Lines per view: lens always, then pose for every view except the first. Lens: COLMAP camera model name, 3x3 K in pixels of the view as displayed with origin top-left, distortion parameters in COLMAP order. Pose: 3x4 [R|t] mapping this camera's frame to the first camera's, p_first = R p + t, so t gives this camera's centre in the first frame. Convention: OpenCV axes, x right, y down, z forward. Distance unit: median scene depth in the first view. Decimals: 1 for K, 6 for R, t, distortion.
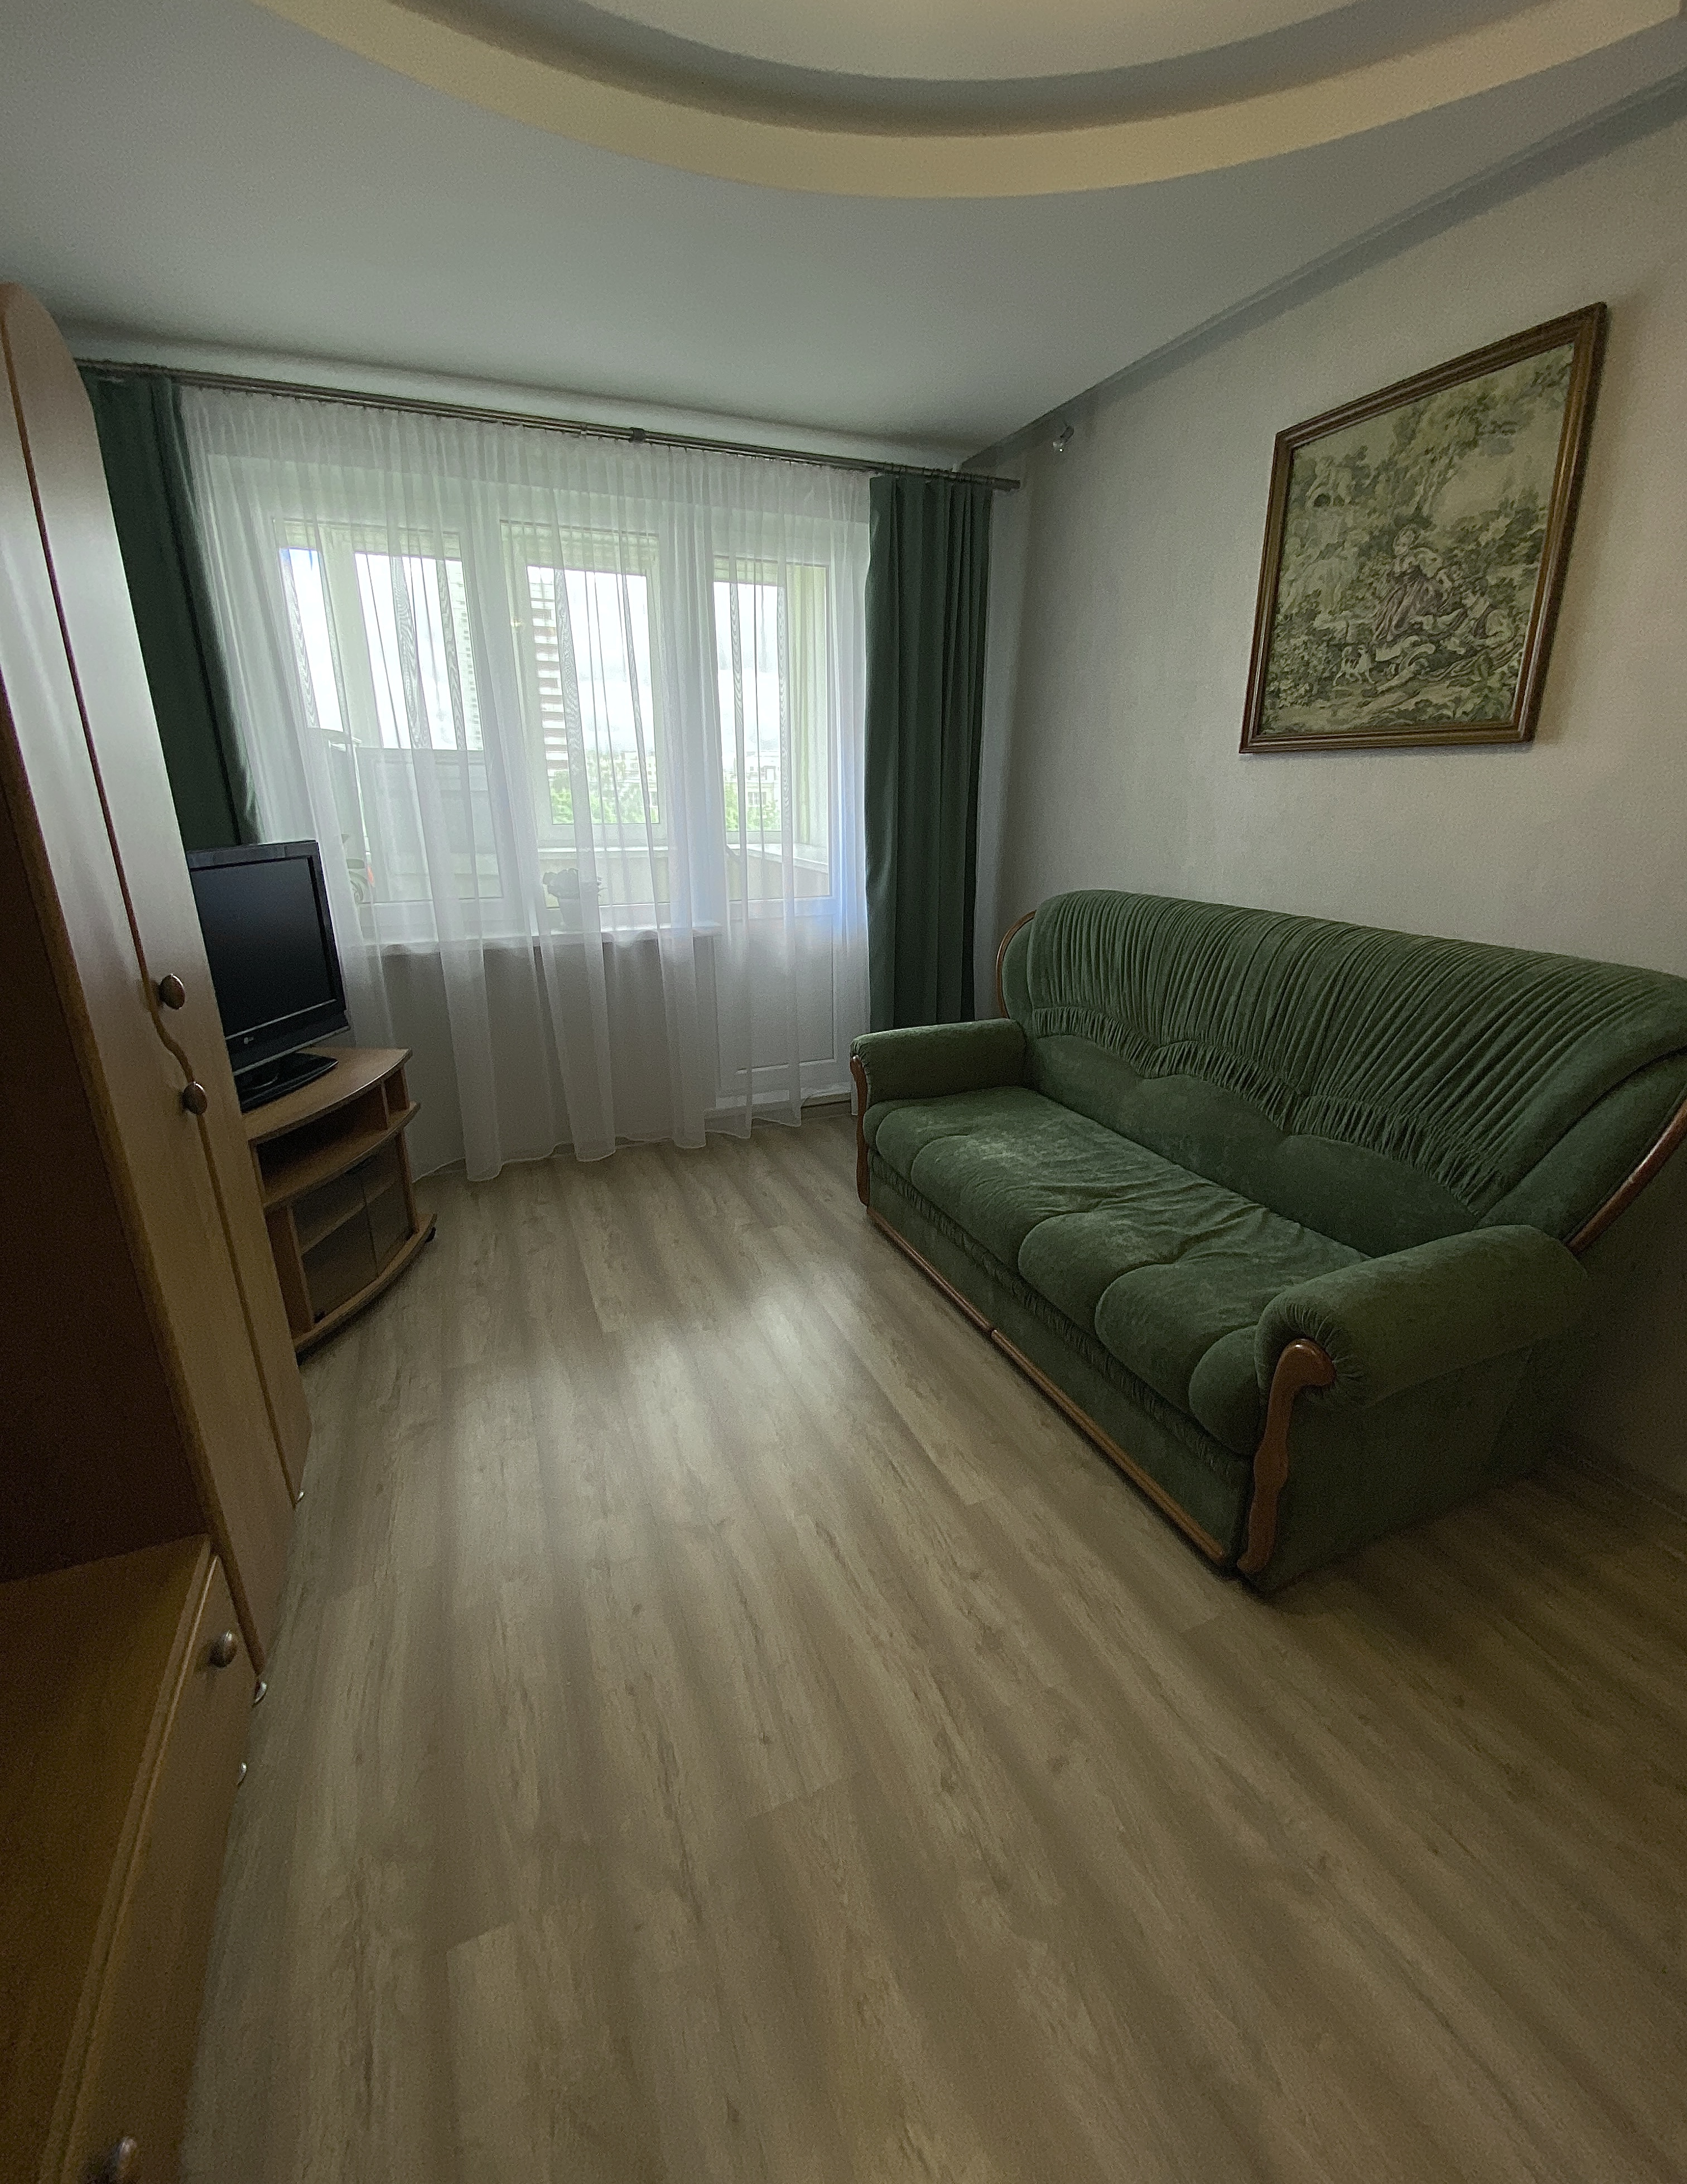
lens RADIAL K [[906.3, 0, 856.5], [0, 906.3, 1090.0], [0, 0, 1]] dist [0.009144, -0.014281]
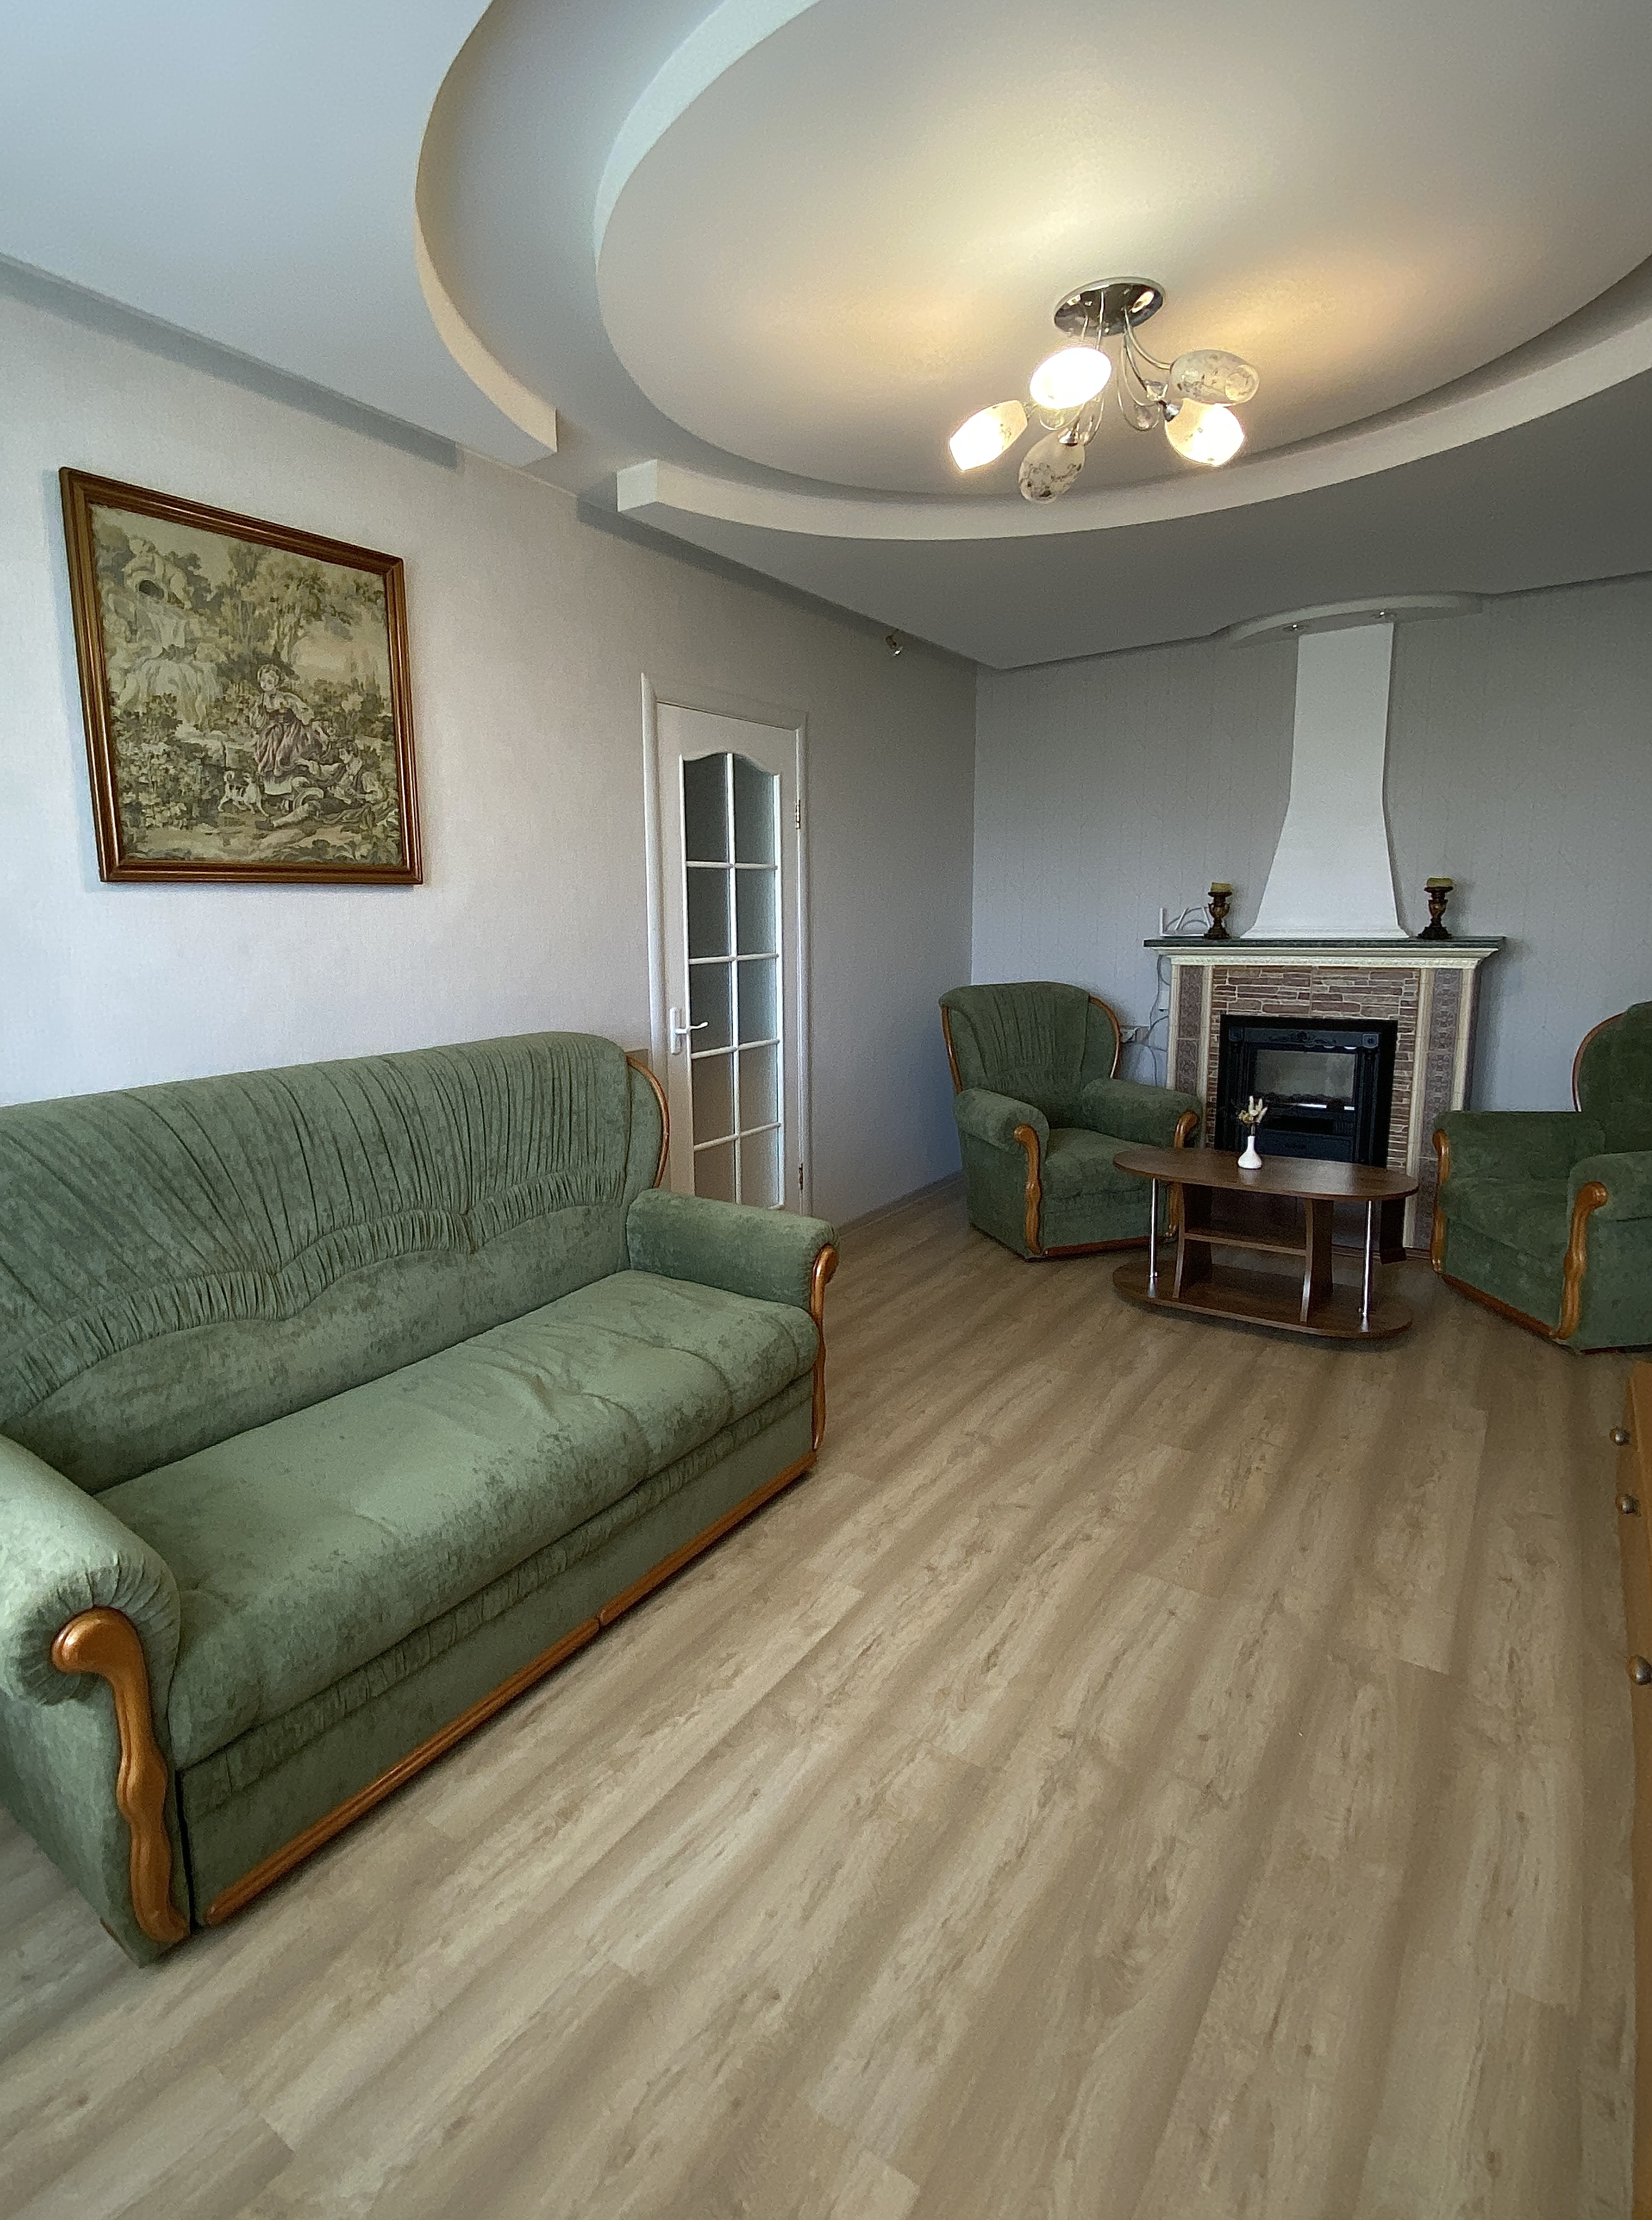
lens RADIAL K [[1081.4, 0, 704.5], [0, 1081.4, 1088.3], [0, 0, 1]] dist [0.038947, -0.051878]
pose [[-0.482138, -0.131867, 0.866114, -0.689853], [0.298663, 0.904650, 0.303990, -0.424581], [-0.823616, 0.405241, -0.396782, 1.256732]]
